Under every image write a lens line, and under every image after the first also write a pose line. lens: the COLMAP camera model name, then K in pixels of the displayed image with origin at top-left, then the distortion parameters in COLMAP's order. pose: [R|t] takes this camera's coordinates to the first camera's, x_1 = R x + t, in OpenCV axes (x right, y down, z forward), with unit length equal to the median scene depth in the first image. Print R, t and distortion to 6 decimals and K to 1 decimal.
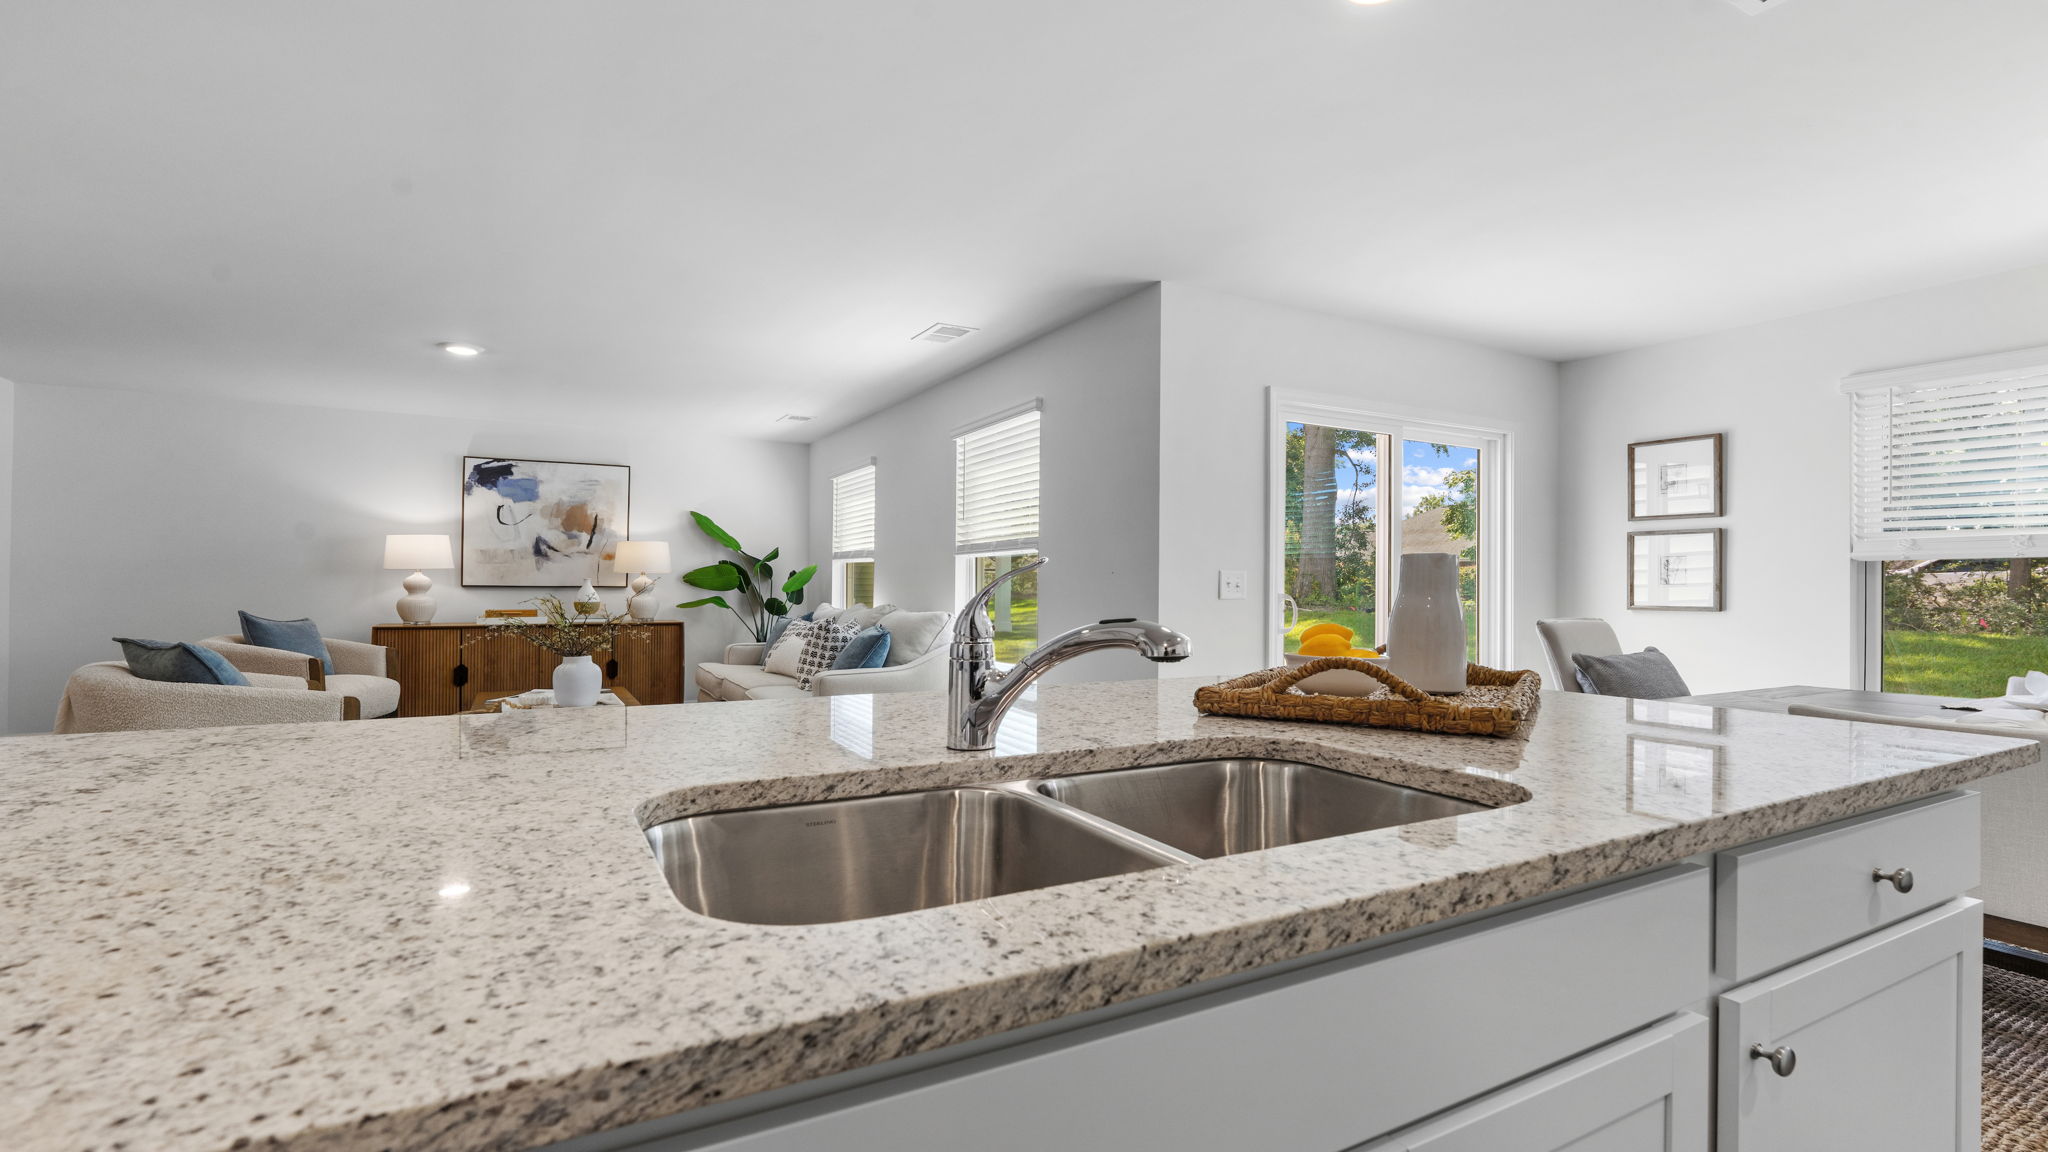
lens RADIAL K [[937.5, 0, 1024.1], [0, 937.5, 587.6], [0, 0, 1]] dist [-0.016914, 0.005816]
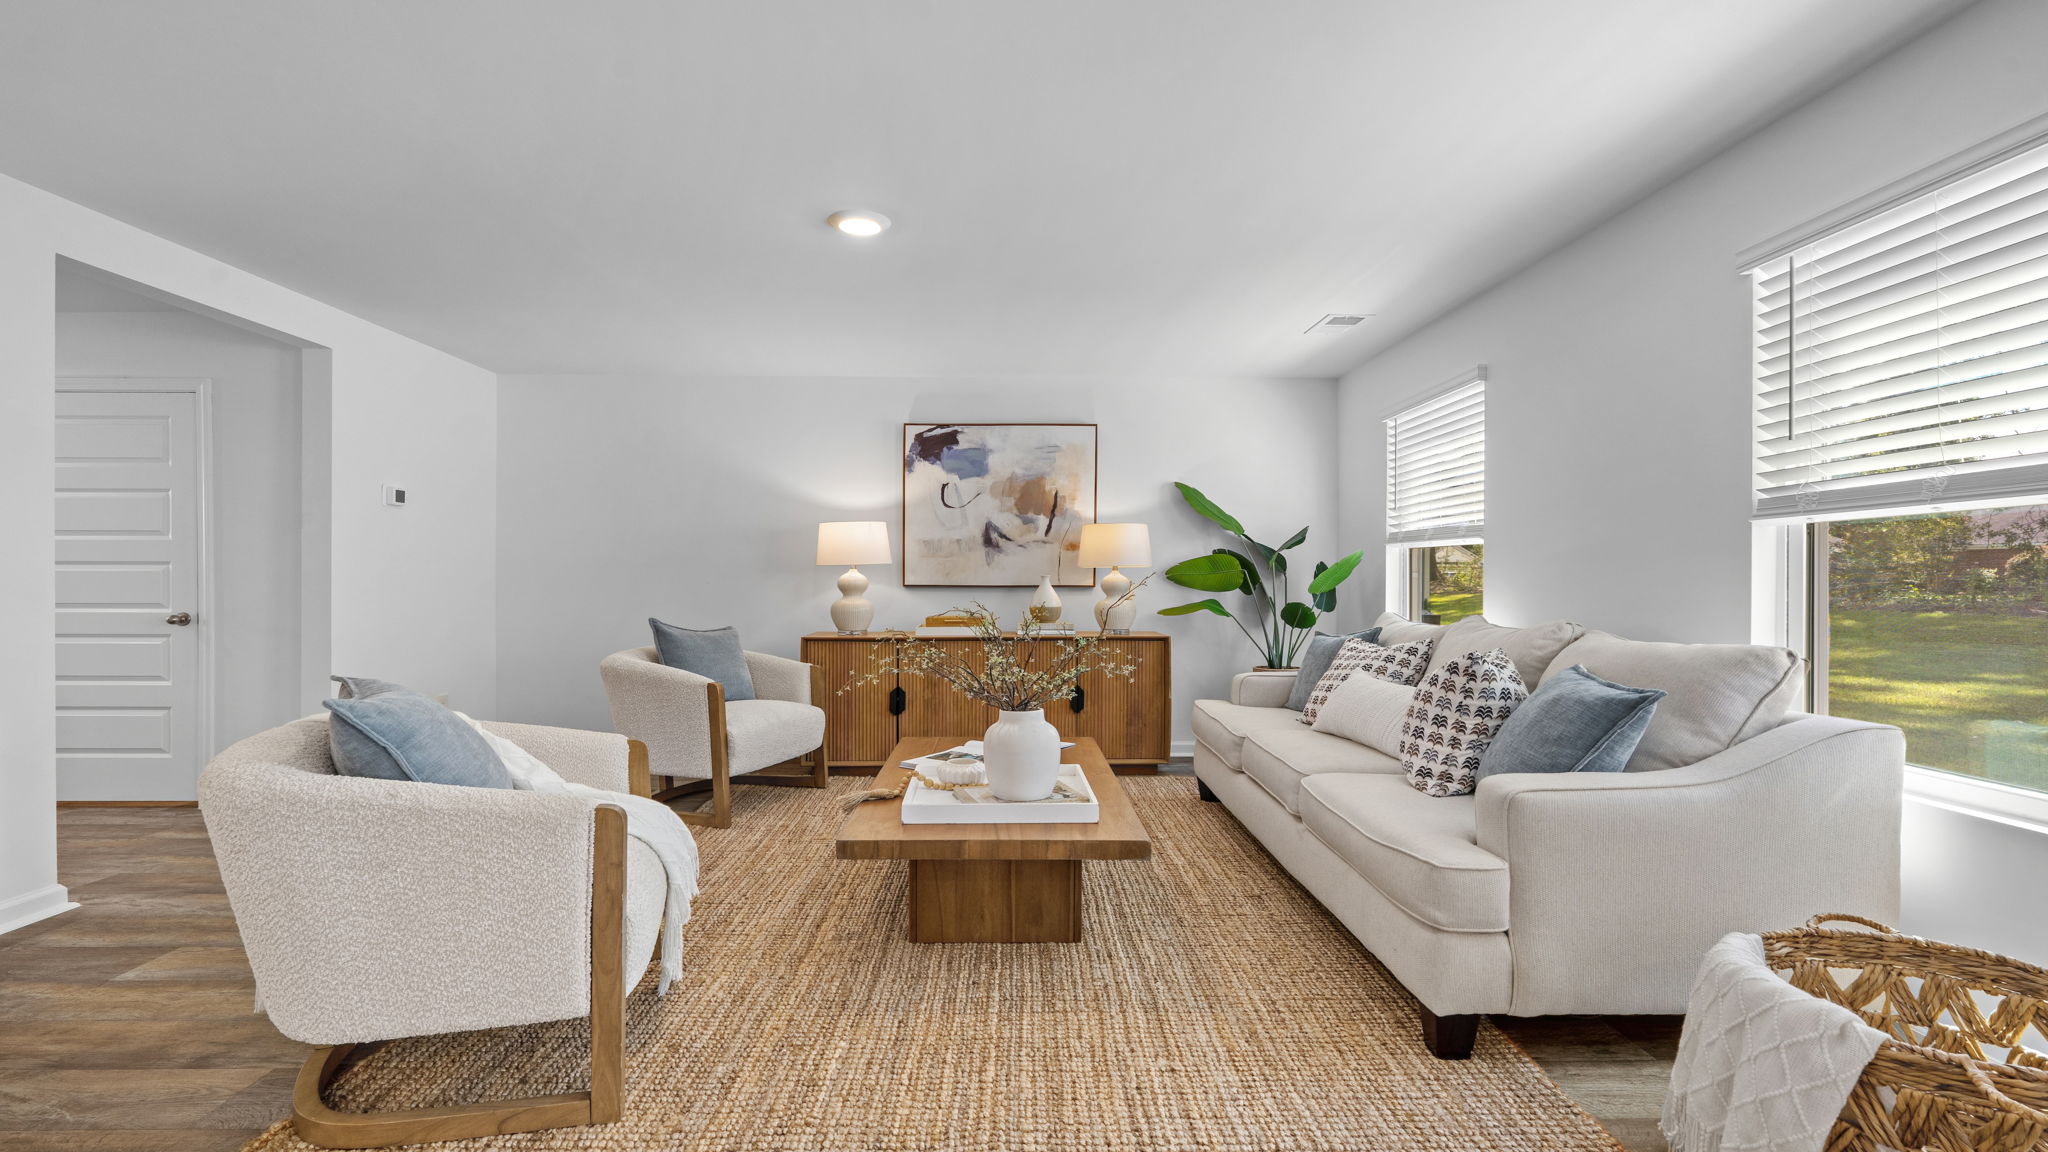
lens RADIAL K [[937.5, 0, 1021.0], [0, 937.5, 574.7], [0, 0, 1]] dist [-0.016914, 0.005816]
pose [[0.900400, -0.005017, -0.435033, -0.155731], [0.002195, 0.999973, -0.006989, -0.005147], [0.435057, 0.005337, 0.900387, 0.308453]]
